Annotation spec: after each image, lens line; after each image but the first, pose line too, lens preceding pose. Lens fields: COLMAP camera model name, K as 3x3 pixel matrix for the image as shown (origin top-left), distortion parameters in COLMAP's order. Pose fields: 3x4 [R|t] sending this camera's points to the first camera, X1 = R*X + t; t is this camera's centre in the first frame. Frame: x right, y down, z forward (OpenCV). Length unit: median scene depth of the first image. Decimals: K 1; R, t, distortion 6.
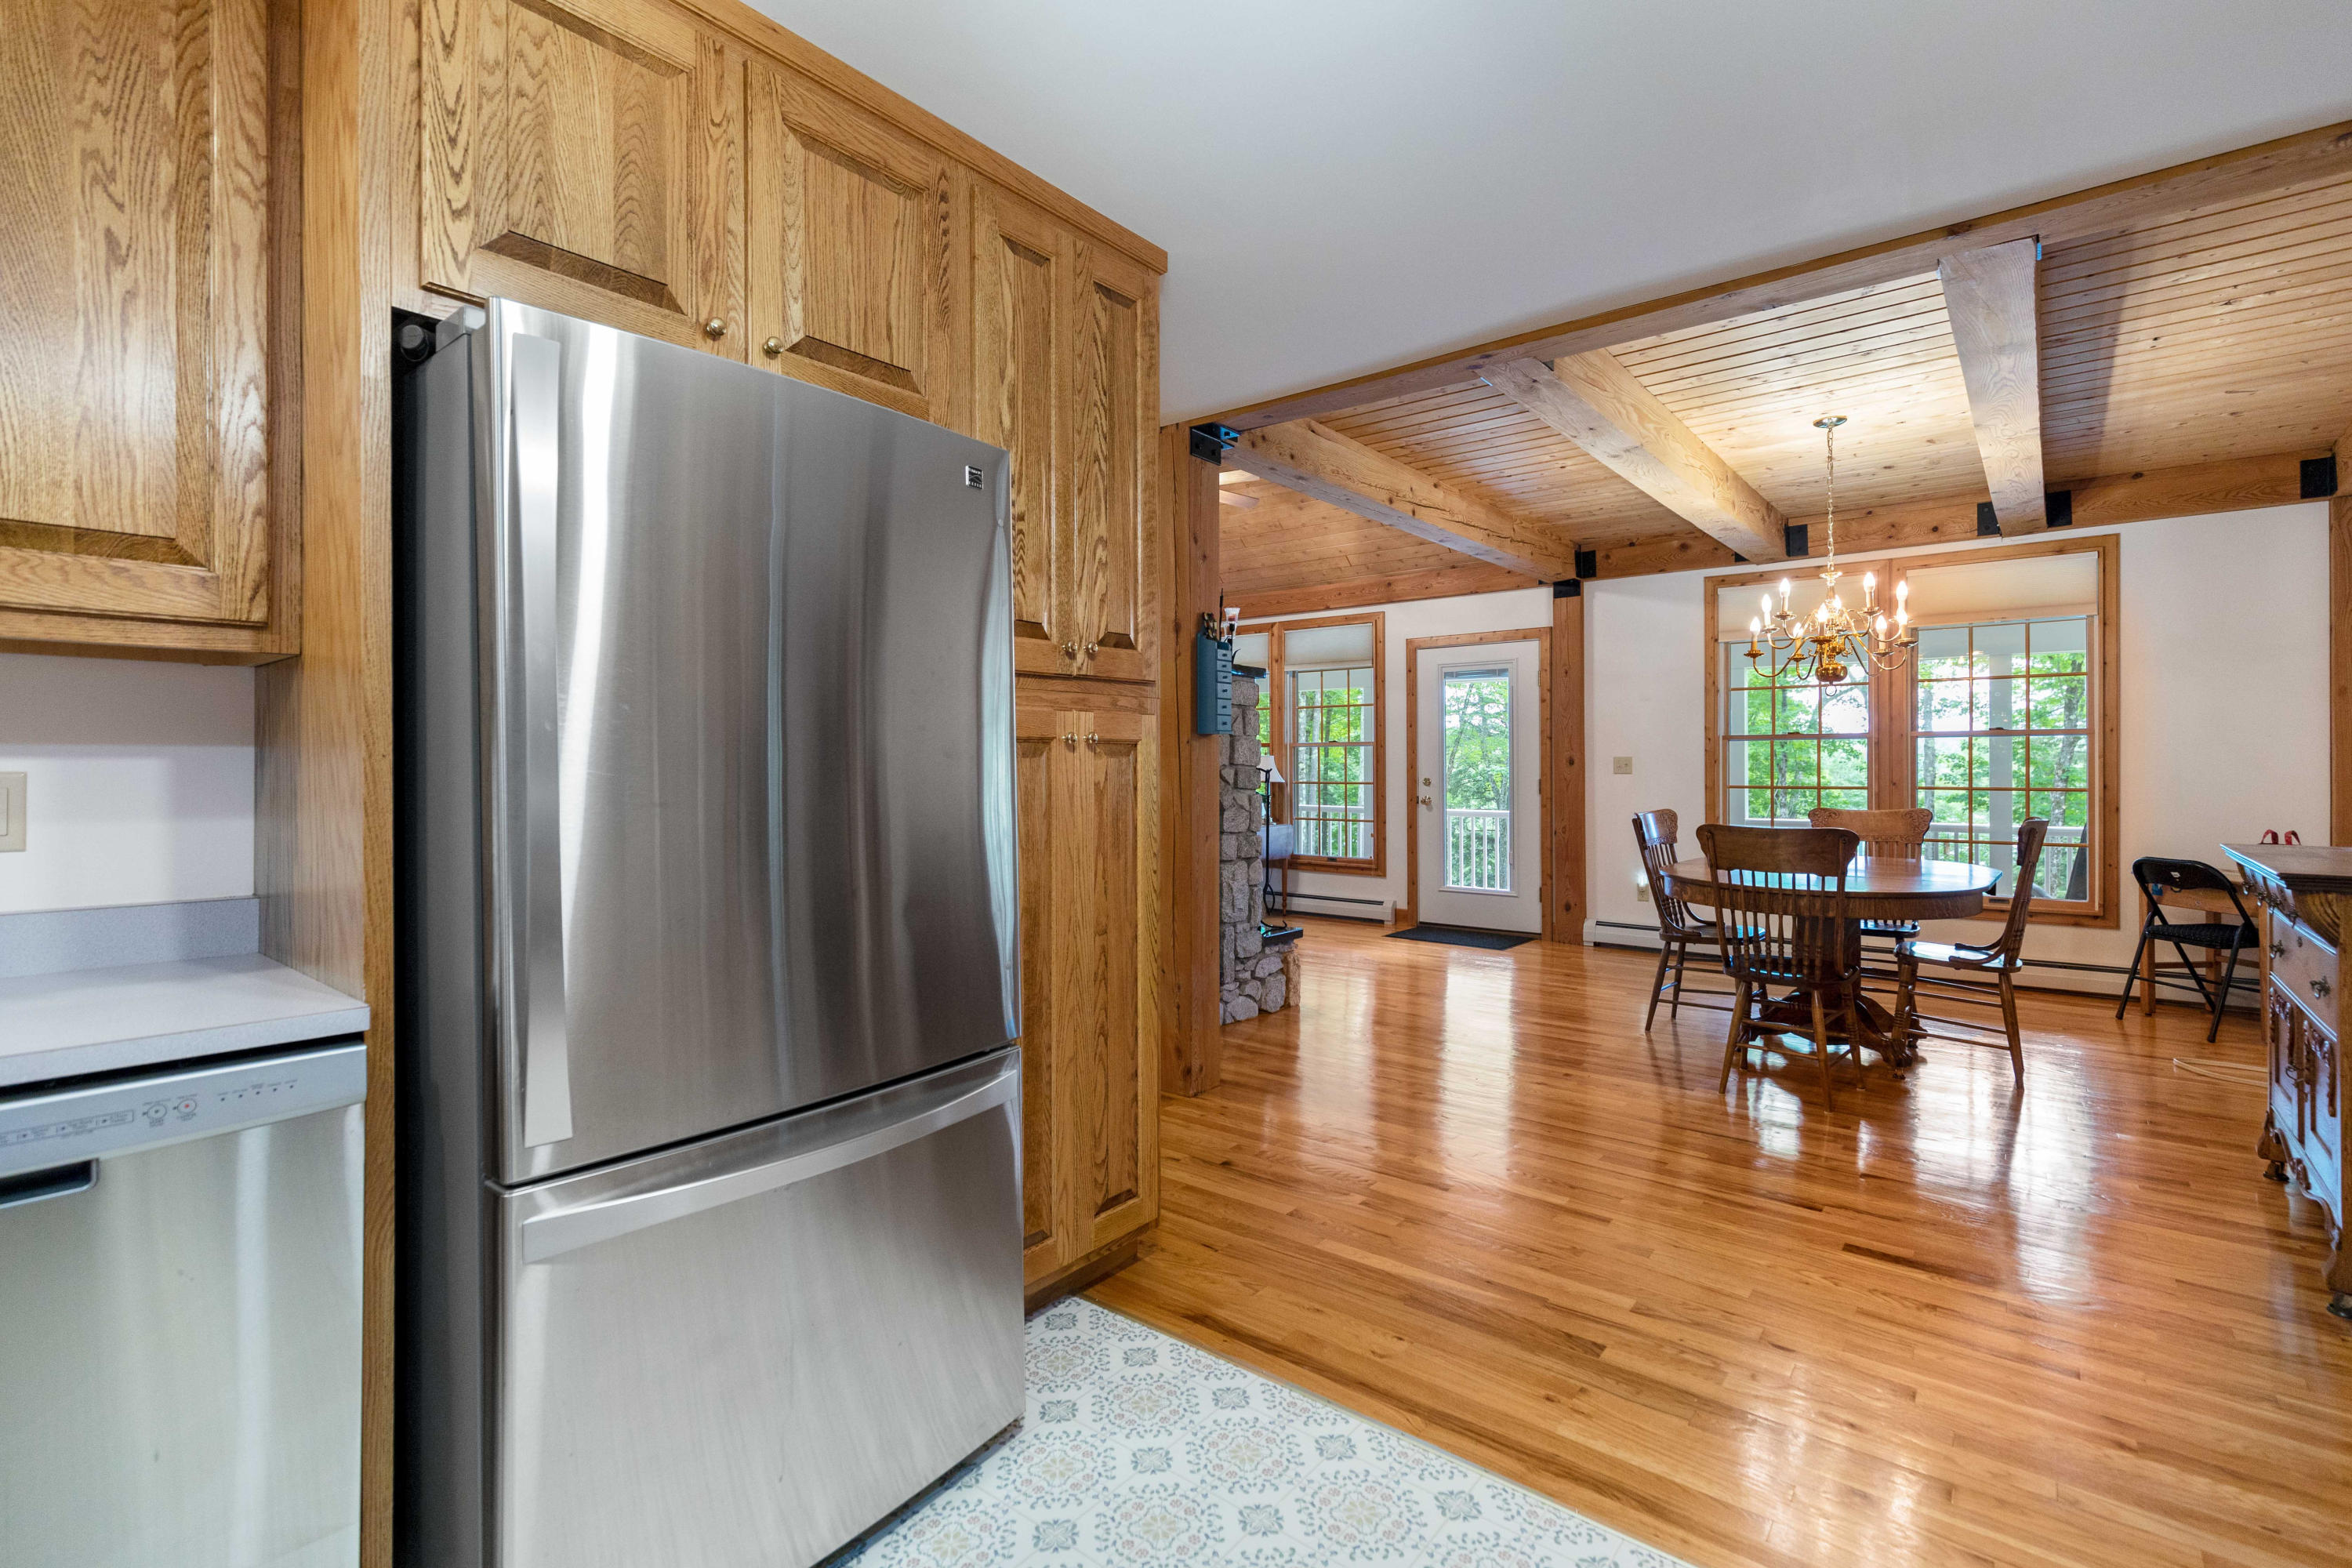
lens RADIAL K [[1039.3, 0, 1177.5], [0, 1039.3, 760.9], [0, 0, 1]] dist [0.001097, -0.000081]
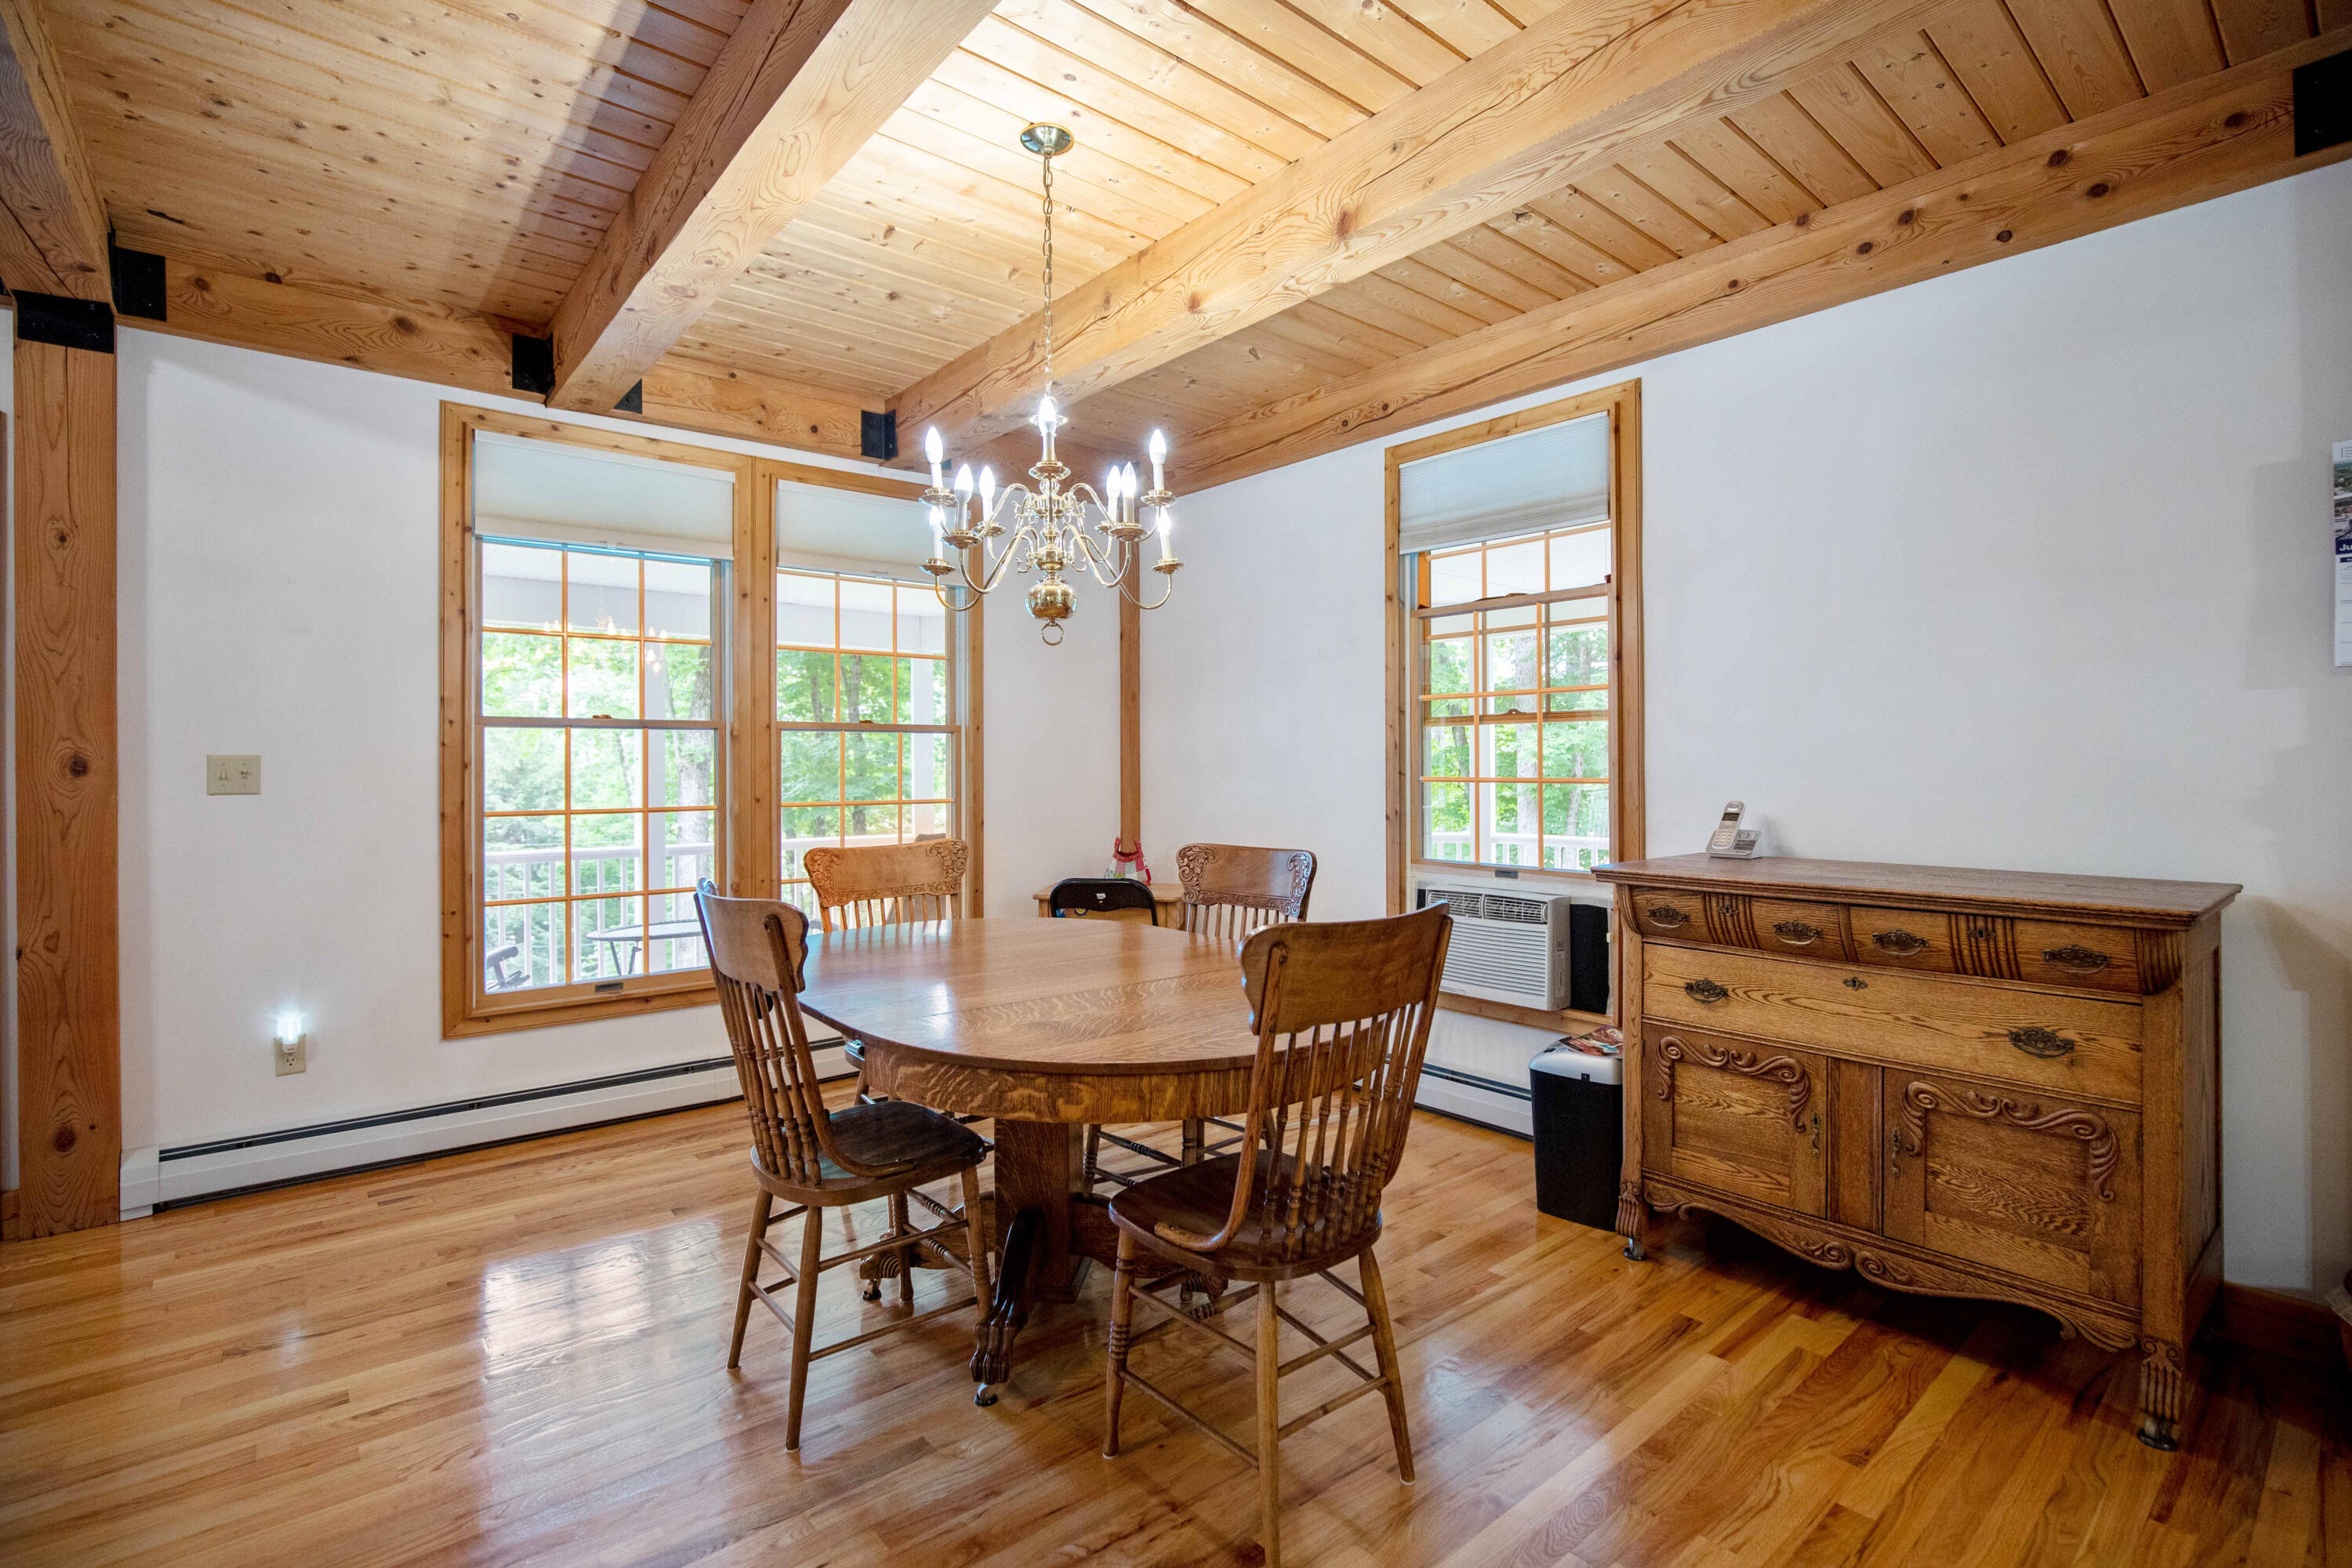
lens RADIAL K [[1075.5, 0, 1181.3], [0, 1075.5, 757.6], [0, 0, 1]] dist [-0.001285, -0.000287]
pose [[0.191295, 0.005296, 0.981518, 0.060351], [-0.000599, 0.999986, -0.005279, -0.000682], [-0.981532, 0.000422, 0.191296, 0.519866]]
